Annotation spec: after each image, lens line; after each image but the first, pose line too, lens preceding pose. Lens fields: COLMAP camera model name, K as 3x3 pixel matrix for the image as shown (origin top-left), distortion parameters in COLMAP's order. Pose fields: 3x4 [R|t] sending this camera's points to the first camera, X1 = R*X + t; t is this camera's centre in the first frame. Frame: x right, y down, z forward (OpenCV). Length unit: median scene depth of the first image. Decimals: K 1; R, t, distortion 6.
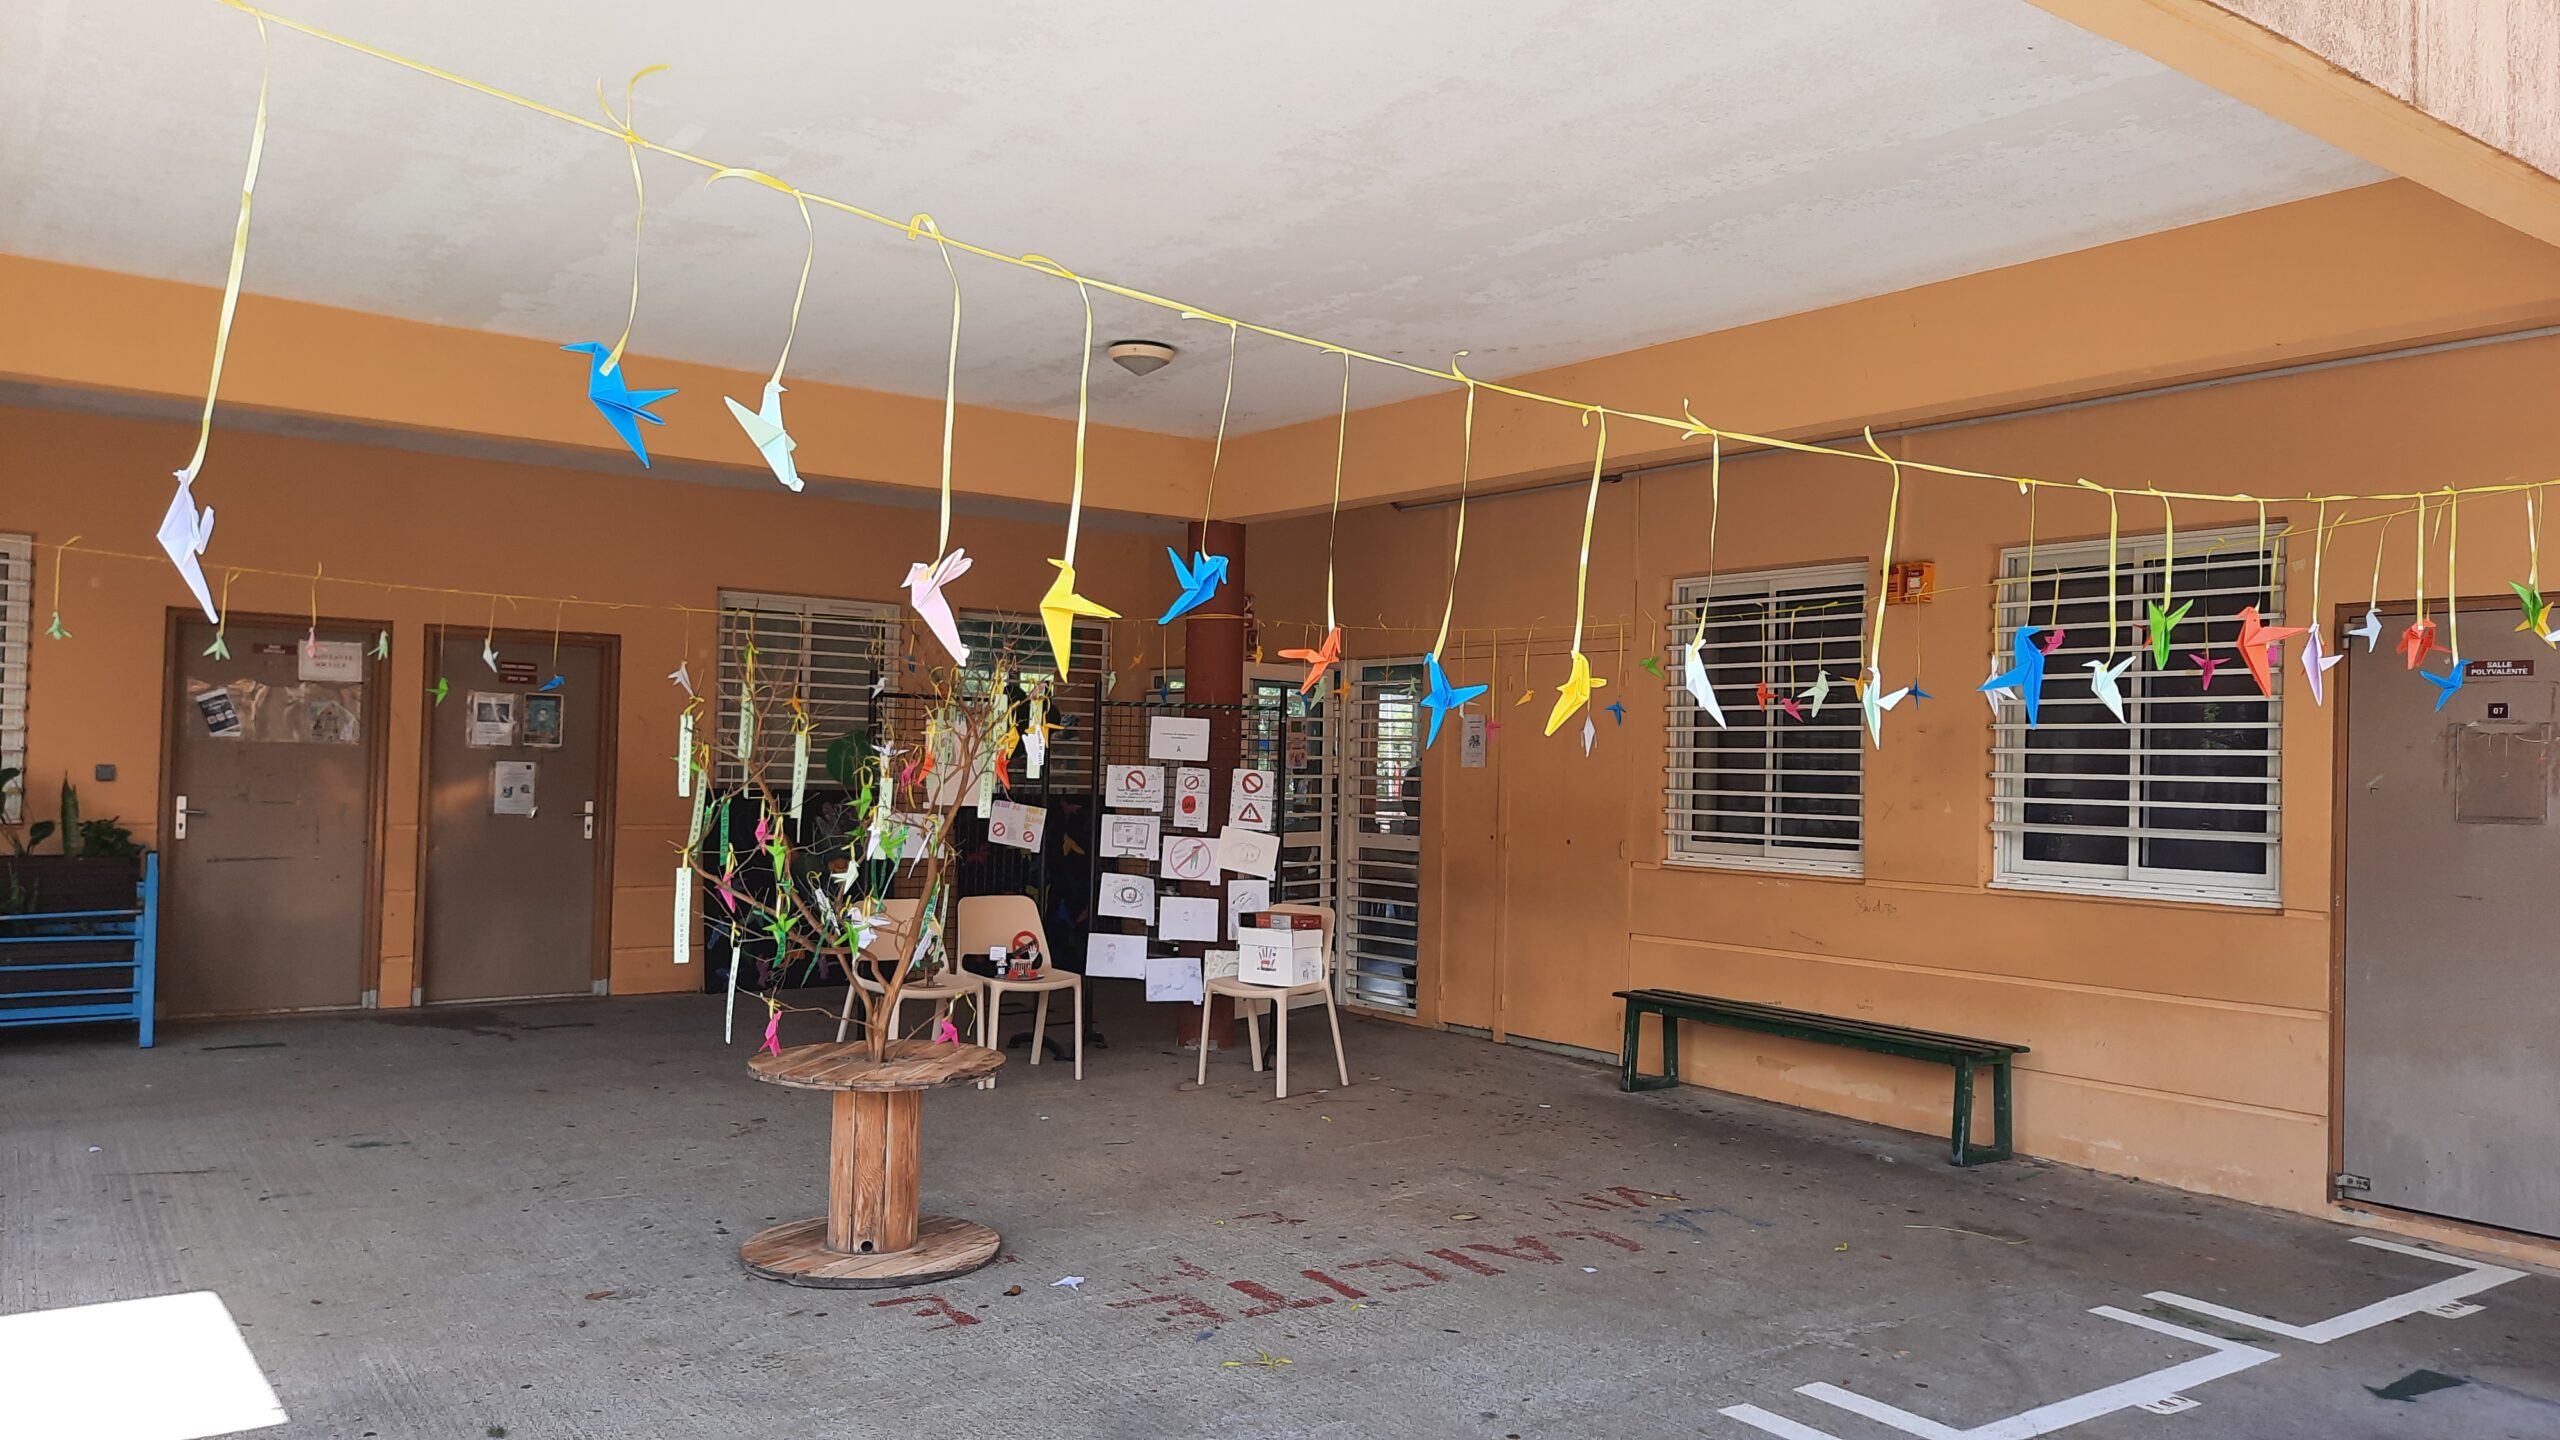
lens RADIAL K [[1862.1, 0, 1281.9], [0, 1862.1, 732.3], [0, 0, 1]] dist [0.058587, -0.022445]
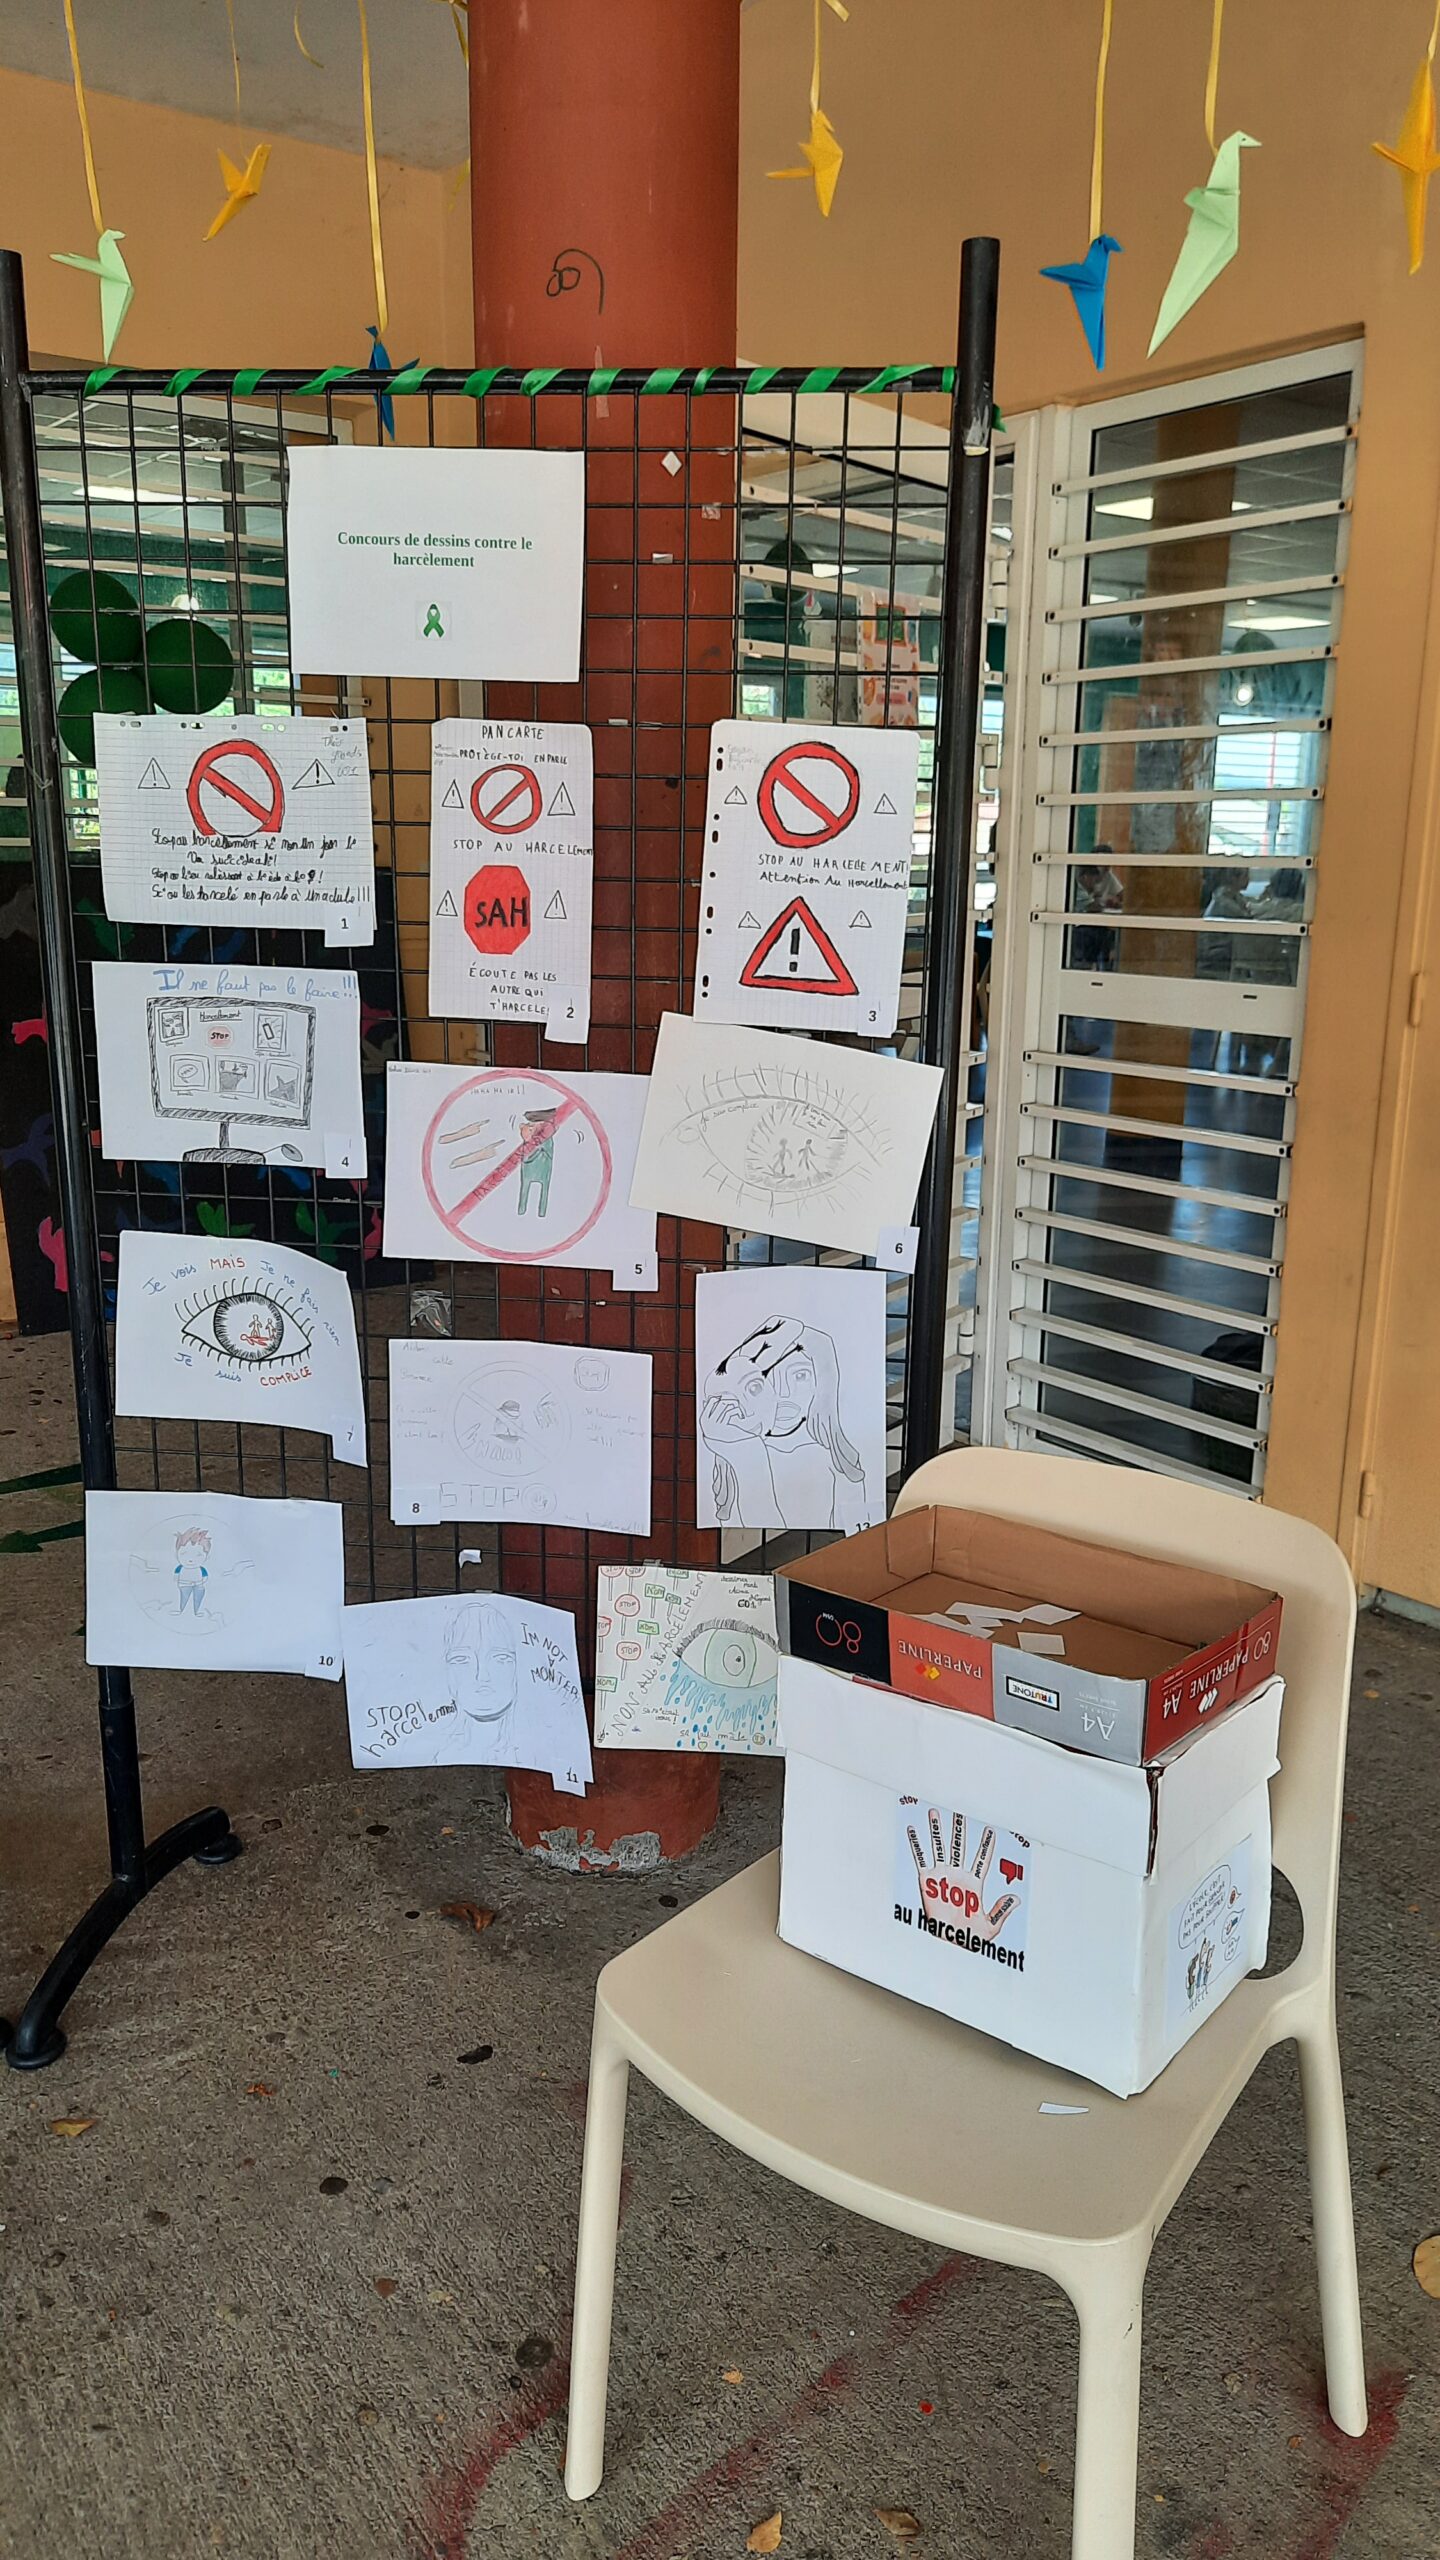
lens RADIAL K [[1862.1, 0, 699.1], [0, 1862.1, 1289.5], [0, 0, 1]] dist [0.058587, -0.022445]
pose [[0.999848, -0.014294, -0.010017, -0.026267], [0.016352, 0.967847, 0.251009, 0.028023], [0.006107, -0.251134, 0.967933, 0.789913]]
